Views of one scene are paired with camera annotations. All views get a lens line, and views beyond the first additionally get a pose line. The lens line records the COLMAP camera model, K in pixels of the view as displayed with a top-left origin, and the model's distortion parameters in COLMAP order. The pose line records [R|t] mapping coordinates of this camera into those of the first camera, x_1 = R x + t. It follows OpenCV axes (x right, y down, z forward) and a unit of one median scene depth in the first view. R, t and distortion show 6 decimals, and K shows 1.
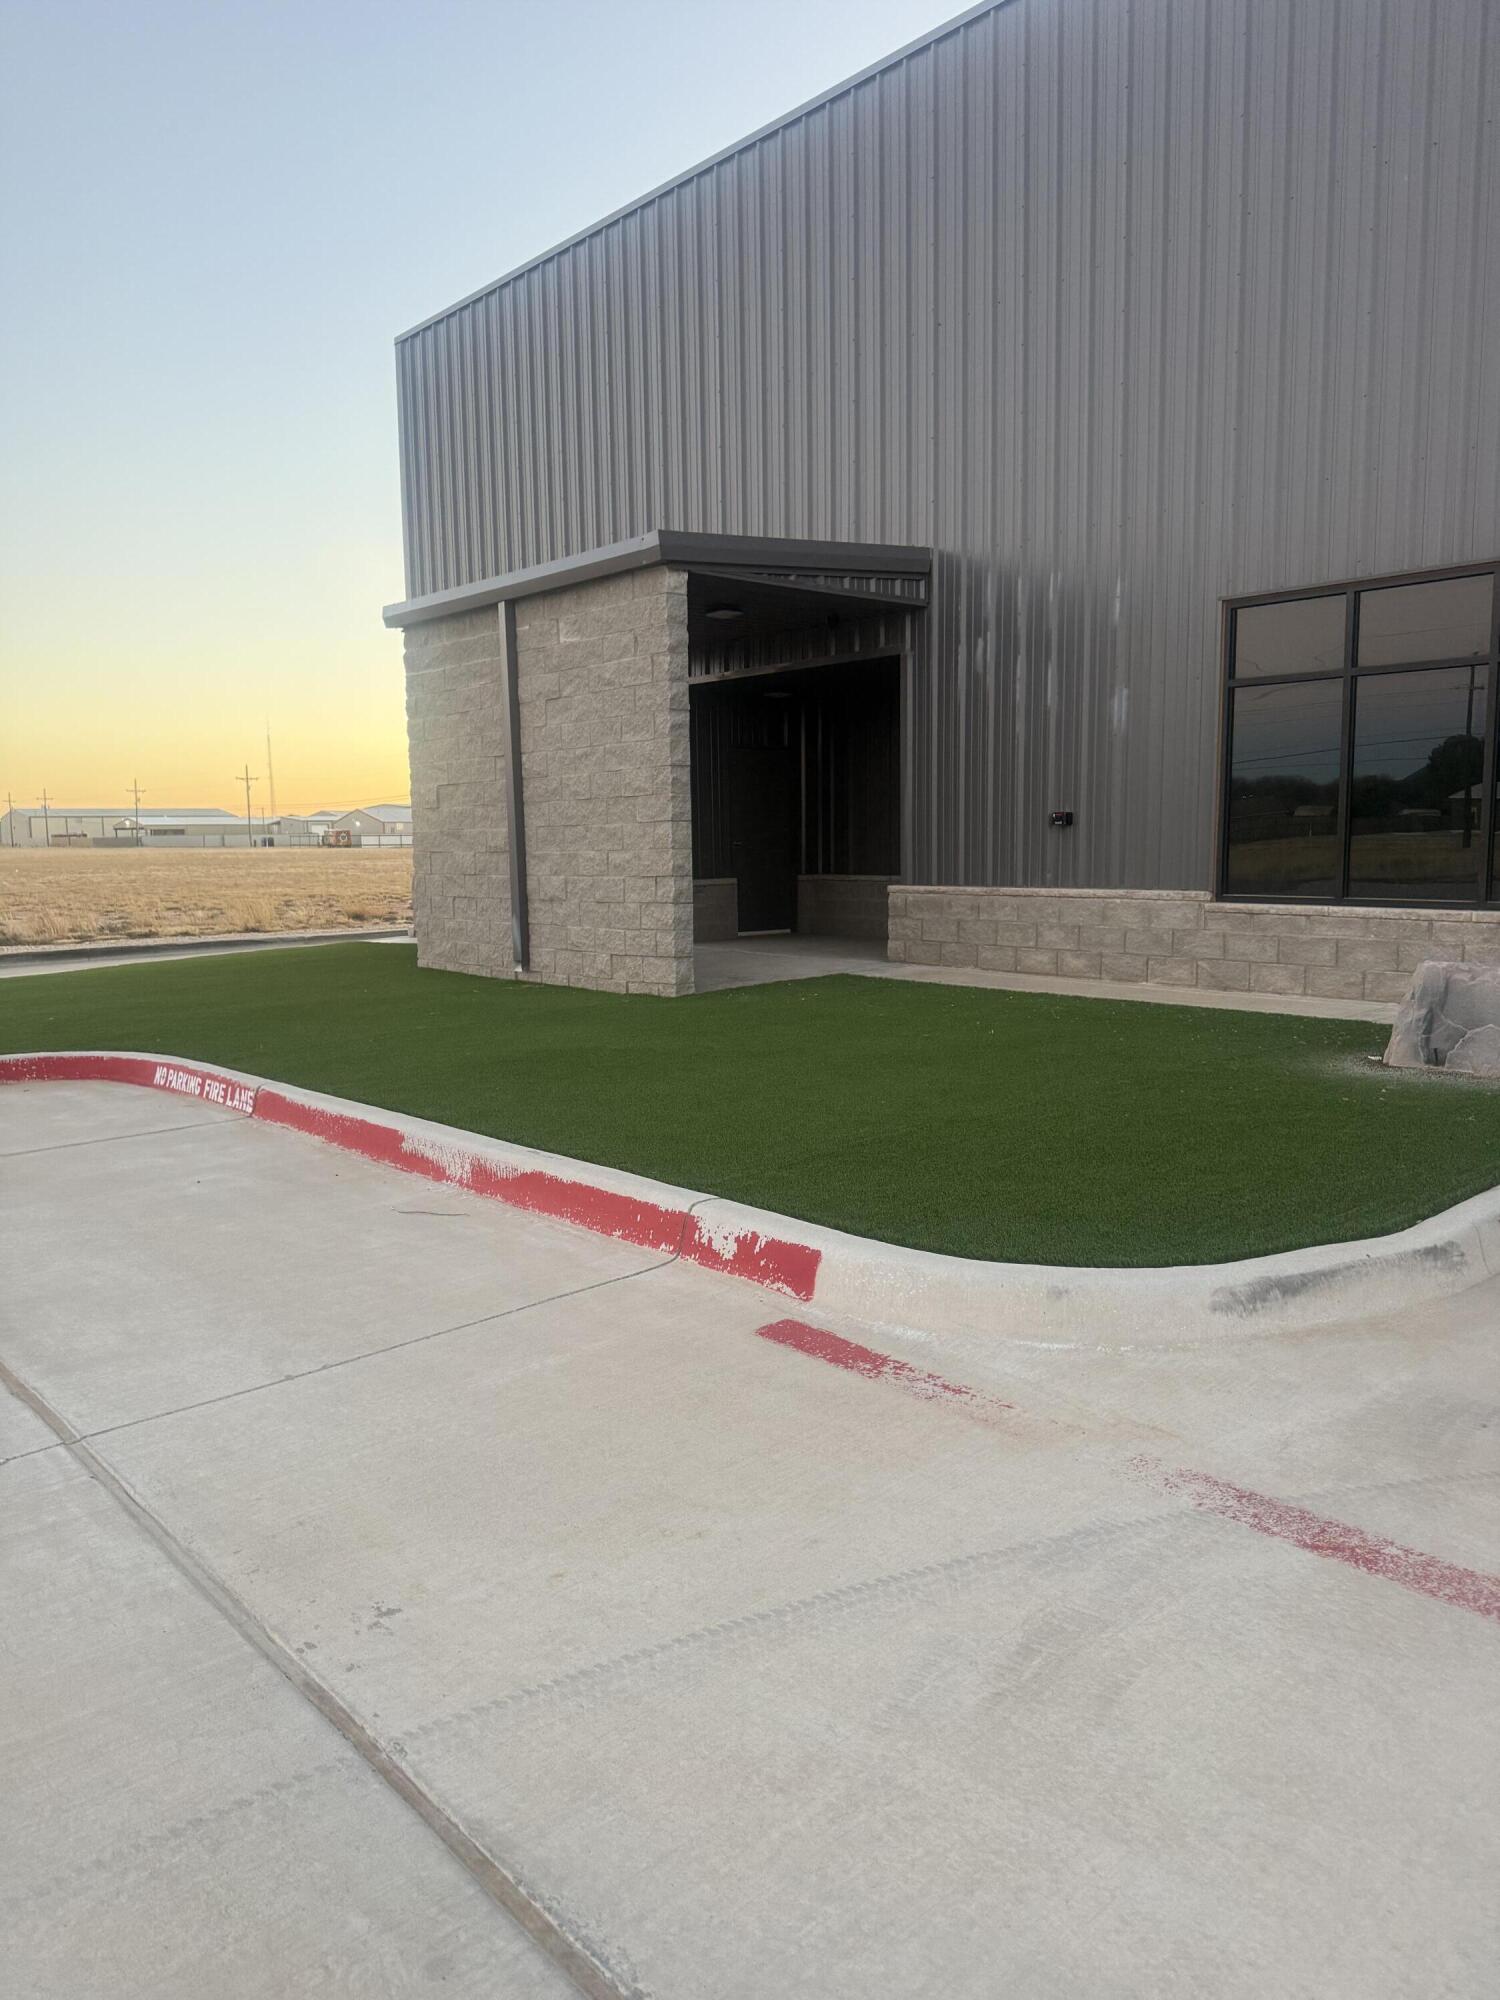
lens RADIAL K [[1370.4, 0, 752.0], [0, 1370.4, 1014.2], [0, 0, 1]] dist [0.060367, -0.000144]
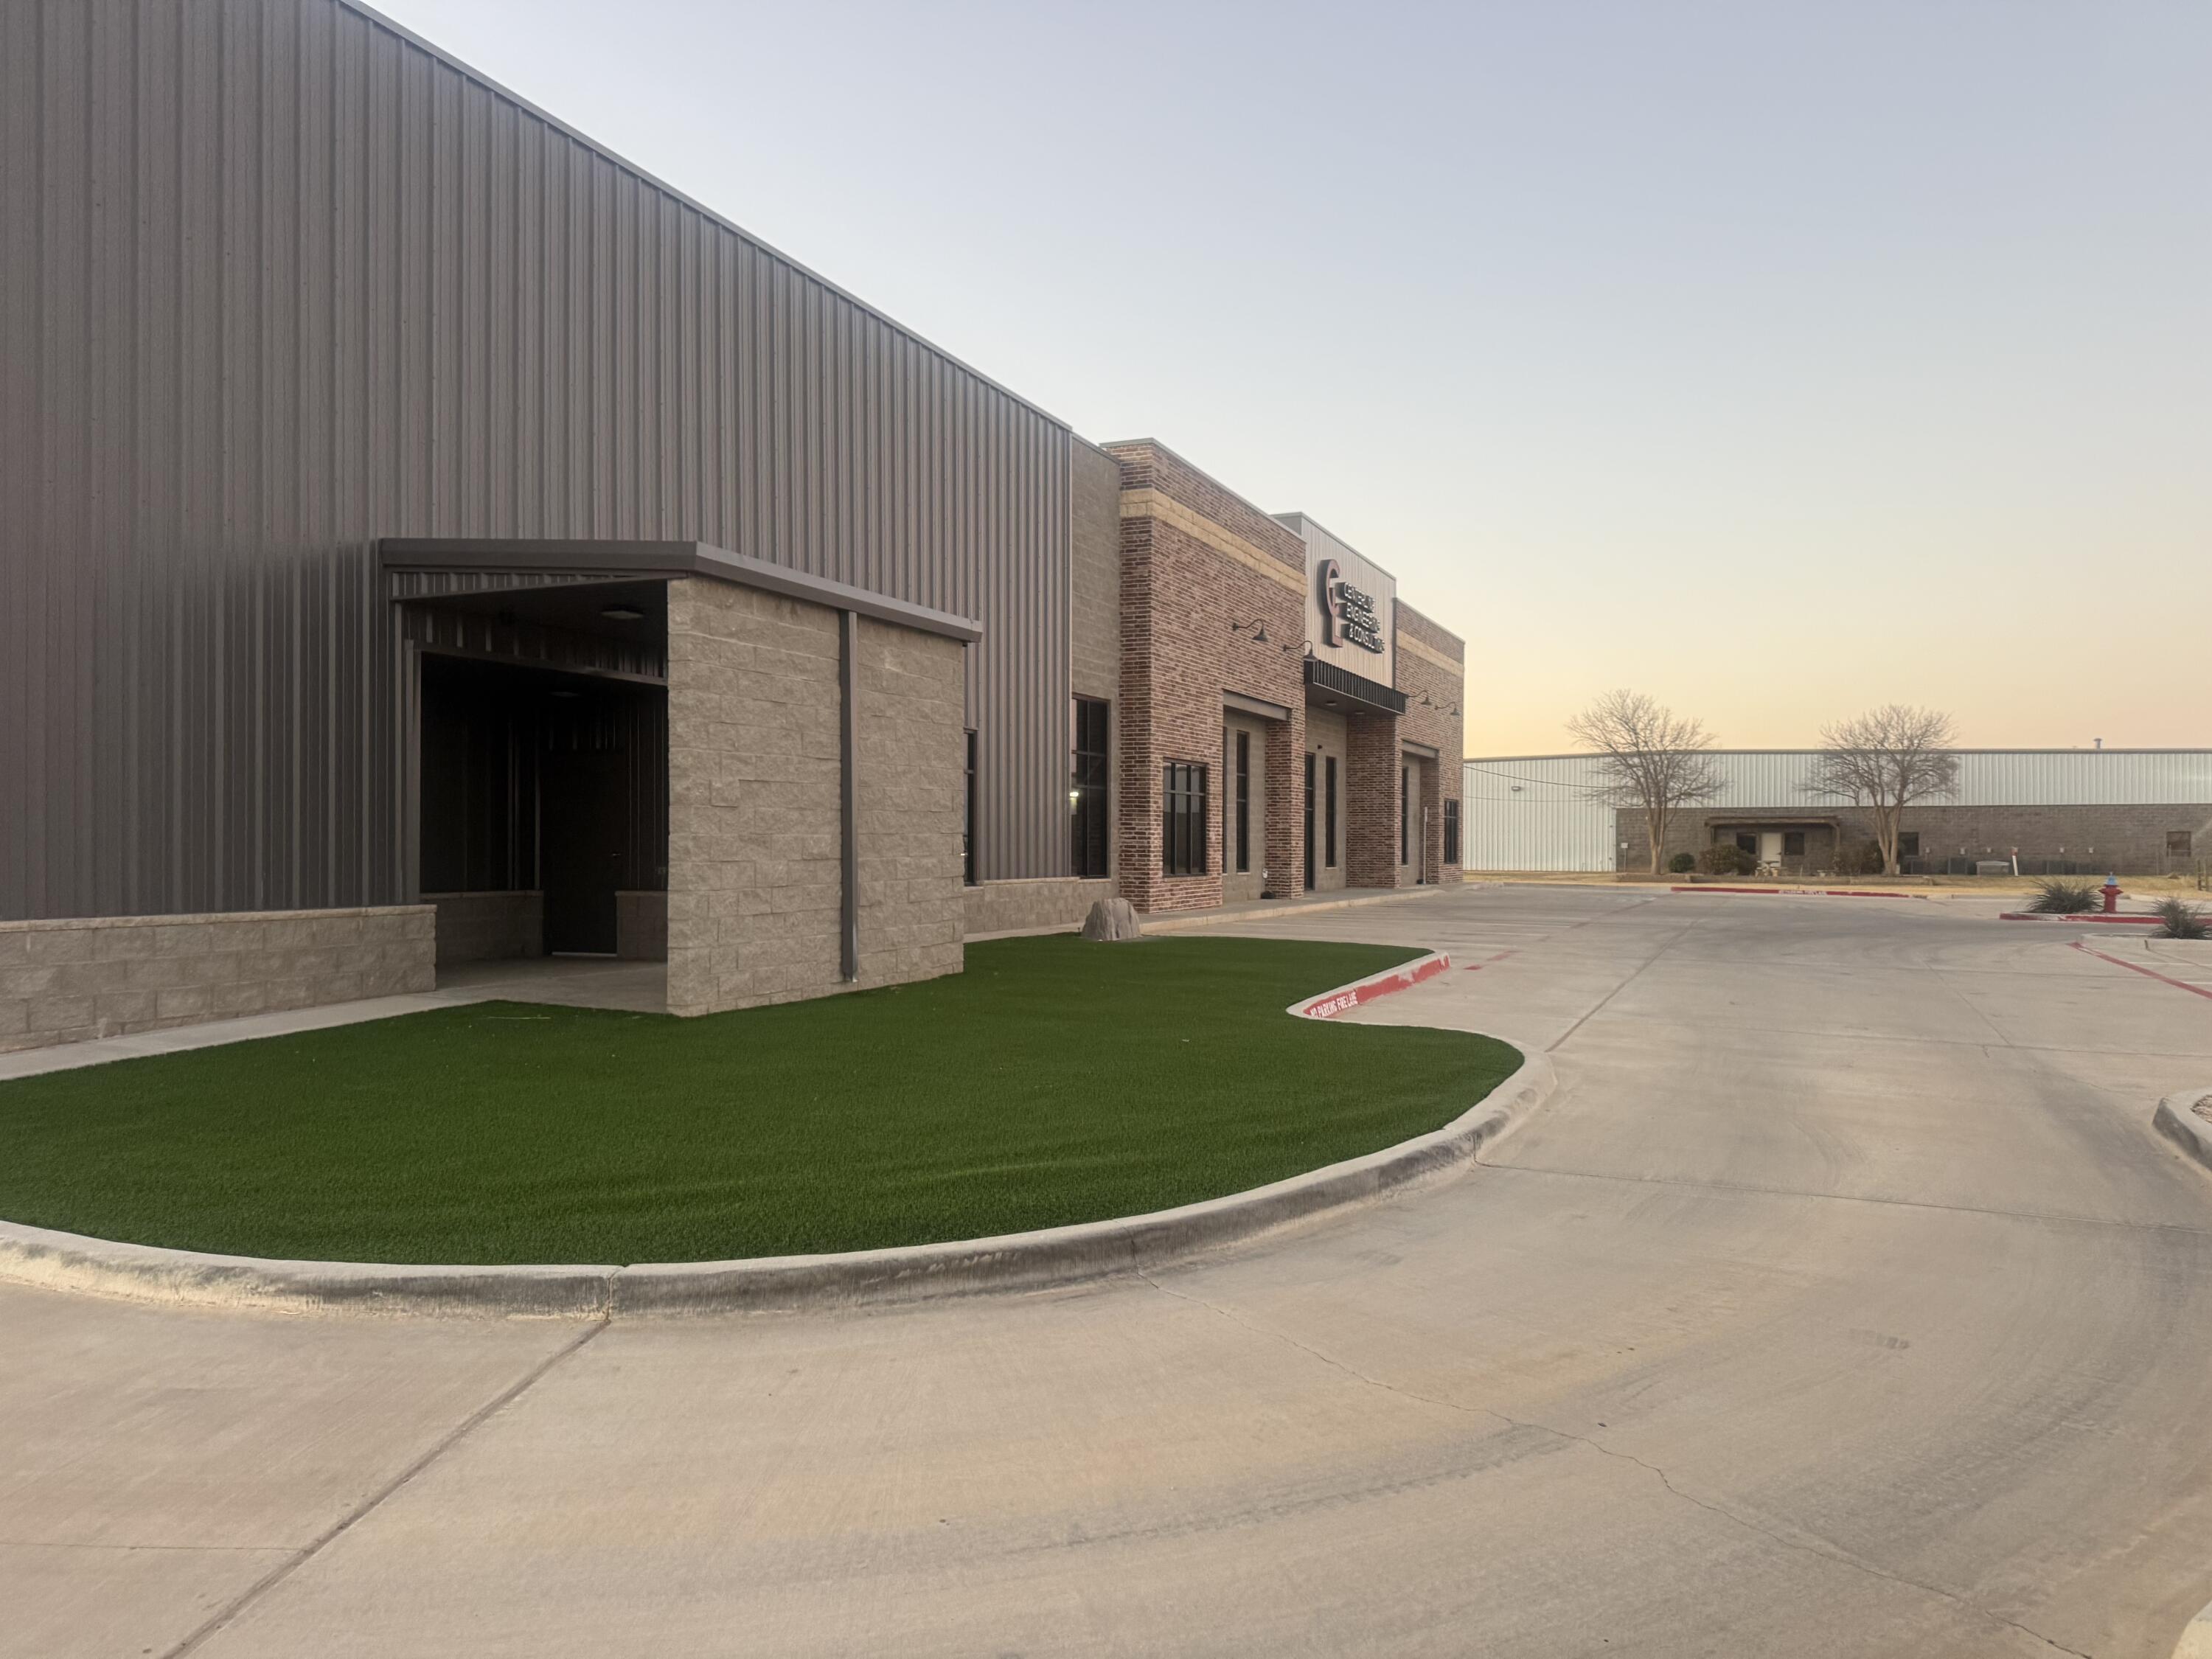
lens RADIAL K [[1515.6, 0, 1105.3], [0, 1515.6, 828.7], [0, 0, 1]] dist [0.060367, -0.000144]
pose [[-0.410636, 0.022465, 0.911522, -1.240749], [0.123165, 0.991901, 0.031039, -0.152149], [-0.903442, 0.125013, -0.410077, 1.287474]]
